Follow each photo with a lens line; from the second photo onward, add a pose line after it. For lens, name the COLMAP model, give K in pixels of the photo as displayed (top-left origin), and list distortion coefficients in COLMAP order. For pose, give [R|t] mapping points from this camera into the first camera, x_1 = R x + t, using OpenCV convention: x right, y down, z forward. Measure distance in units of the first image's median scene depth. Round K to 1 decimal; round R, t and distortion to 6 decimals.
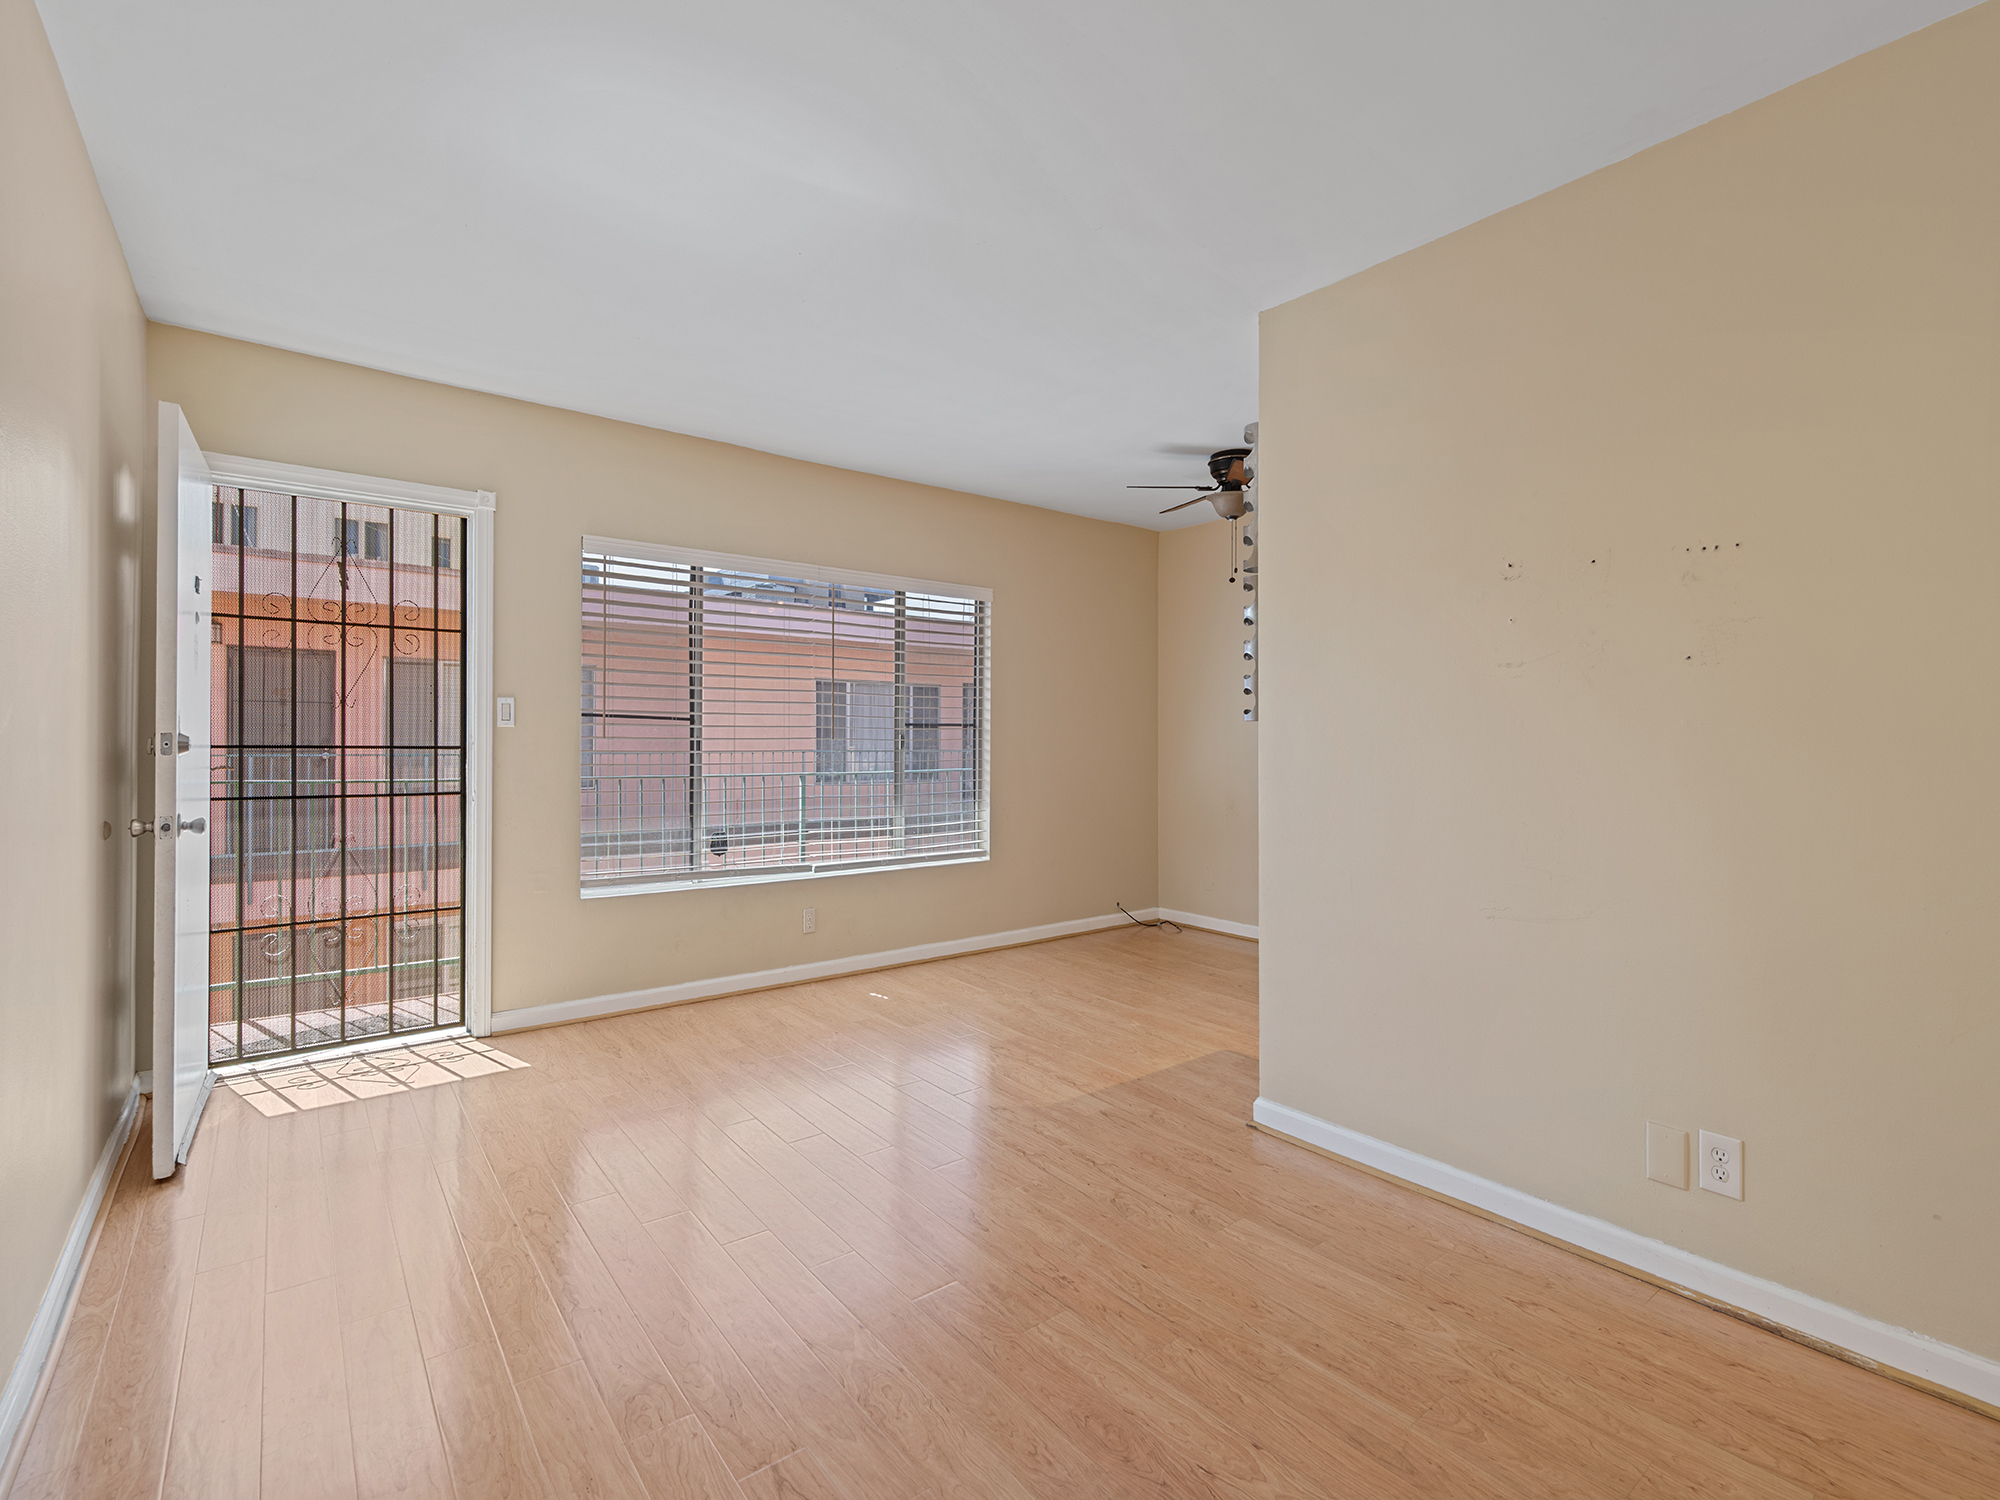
lens RADIAL K [[915.3, 0, 999.1], [0, 915.3, 732.7], [0, 0, 1]] dist [-0.002337, 0.000829]
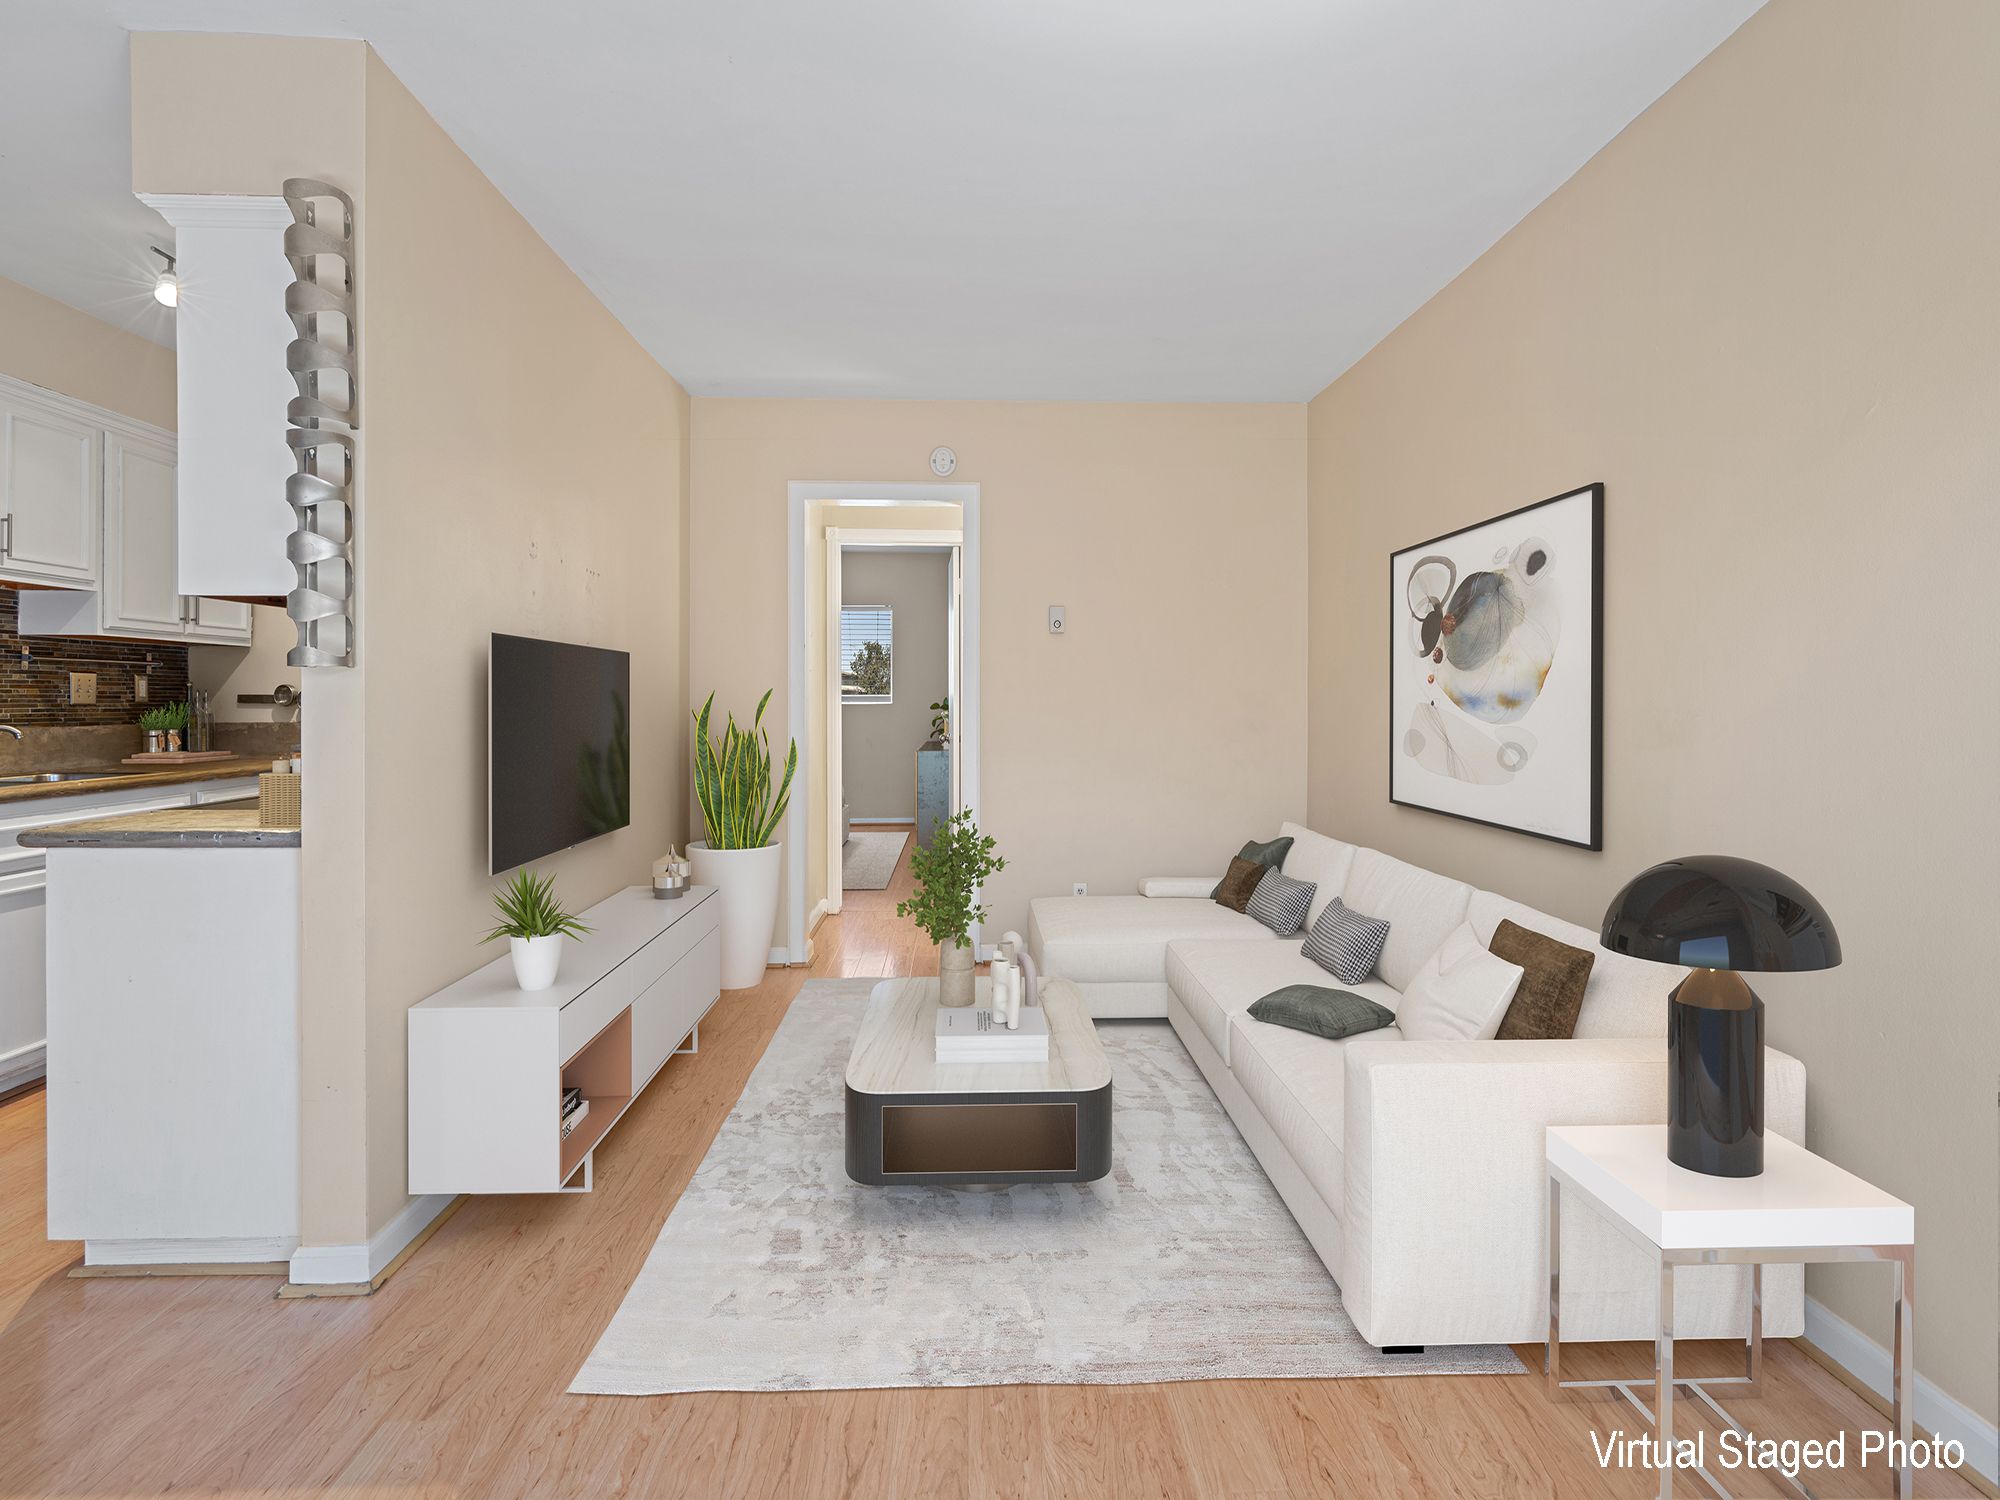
lens RADIAL K [[920.9, 0, 998.3], [0, 920.9, 705.9], [0, 0, 1]] dist [-0.000296, 0.000401]
pose [[-0.806069, -0.007097, 0.591778, -0.408127], [-0.008092, 0.999967, 0.000971, 0.007782], [-0.591766, -0.004006, -0.806100, 1.103041]]
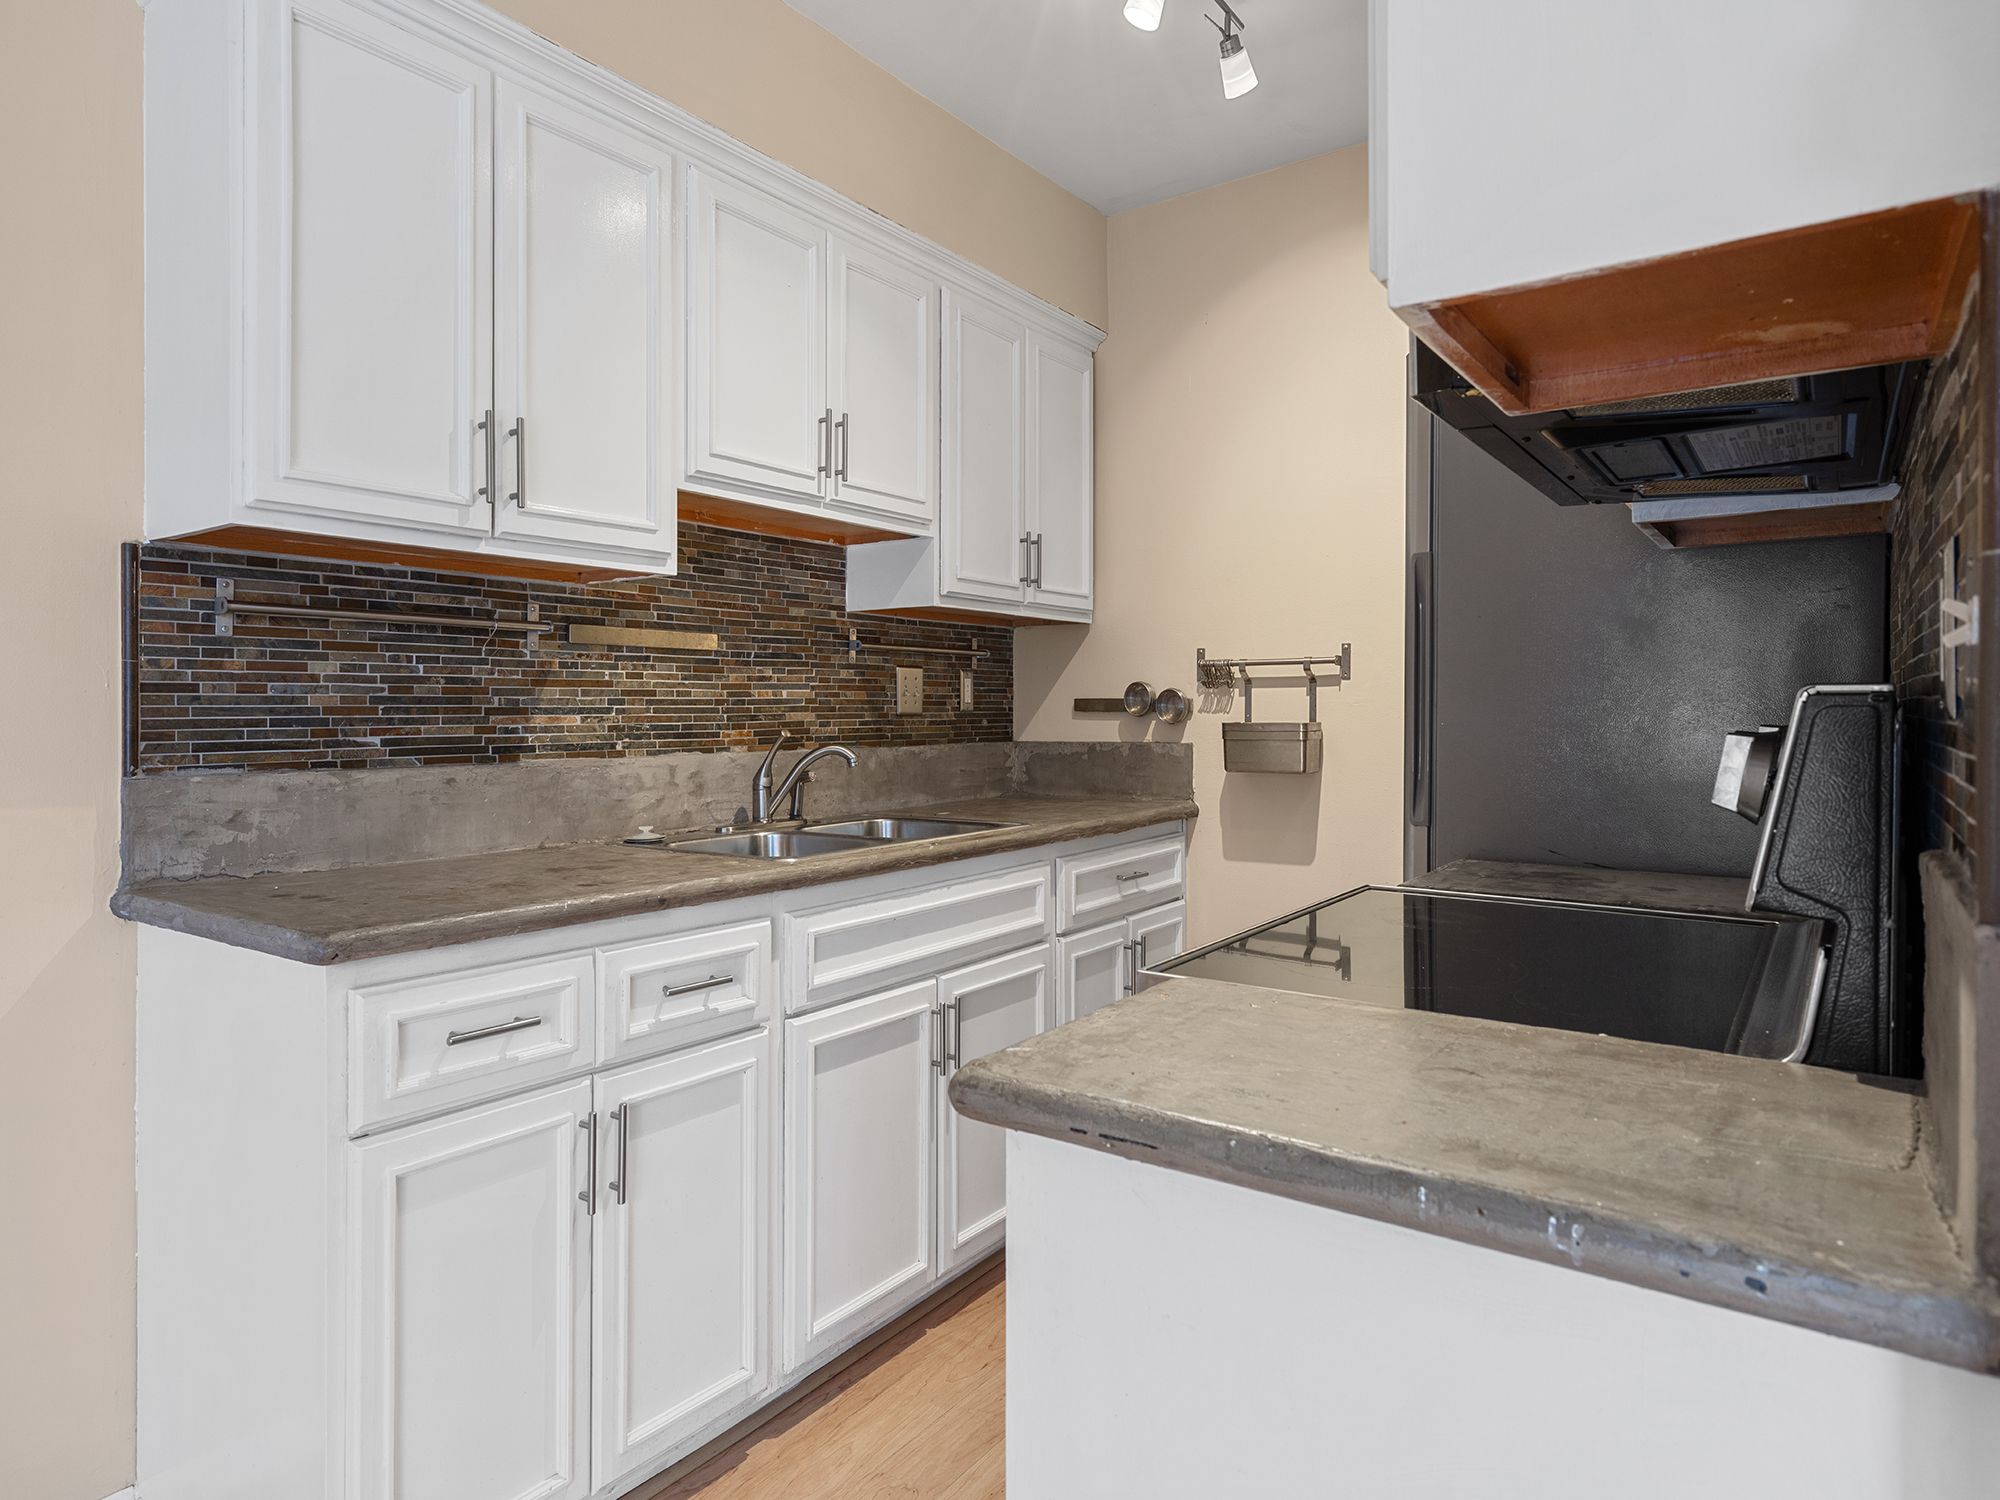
lens RADIAL K [[1174.5, 0, 999.3], [0, 1174.5, 716.9], [0, 0, 1]] dist [0.004766, 0.000232]
pose [[-0.283788, -0.004742, 0.958875, 0.175211], [-0.003636, 0.999986, 0.003870, 0.014069], [-0.958880, -0.002388, -0.283801, 1.064574]]
